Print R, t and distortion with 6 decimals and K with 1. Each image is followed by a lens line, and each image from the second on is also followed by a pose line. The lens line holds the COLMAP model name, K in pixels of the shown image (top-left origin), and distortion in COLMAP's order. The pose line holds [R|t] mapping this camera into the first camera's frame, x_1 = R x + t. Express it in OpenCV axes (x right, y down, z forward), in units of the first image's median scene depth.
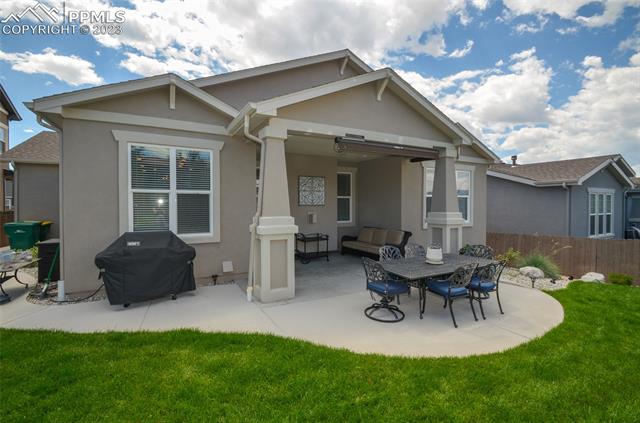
lens RADIAL K [[288.1, 0, 299.1], [0, 288.1, 208.8], [0, 0, 1]] dist [-0.010593, -0.000855]
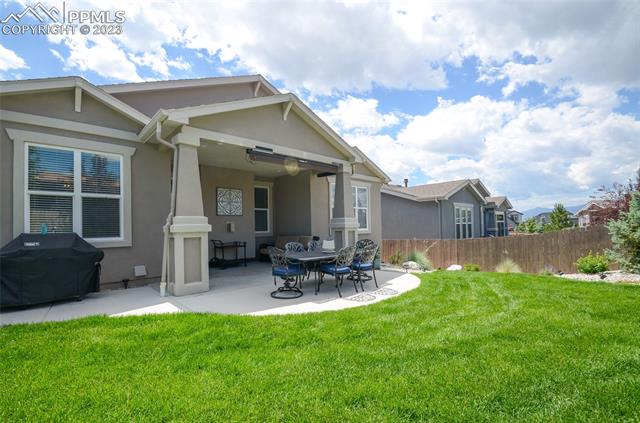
lens RADIAL K [[285.5, 0, 306.3], [0, 285.5, 221.6], [0, 0, 1]] dist [0.000967, -0.018252]
pose [[0.962433, -0.017377, 0.270963, 0.044123], [0.028471, 0.998907, -0.037065, 0.084094], [-0.270023, 0.043387, 0.961876, -0.124135]]
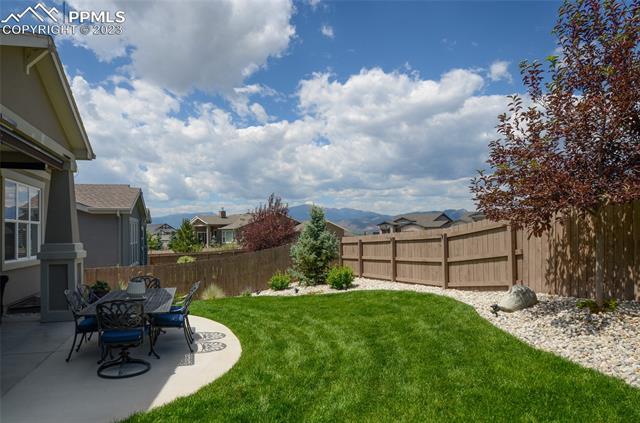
lens RADIAL K [[393.6, 0, 333.2], [0, 393.6, 210.6], [0, 0, 1]] dist [0.000092, 0.000302]
pose [[0.153727, 0.056273, 0.986510, -0.520290], [0.026729, 0.997775, -0.061081, 0.011119], [-0.987752, 0.035758, 0.151881, 0.191466]]
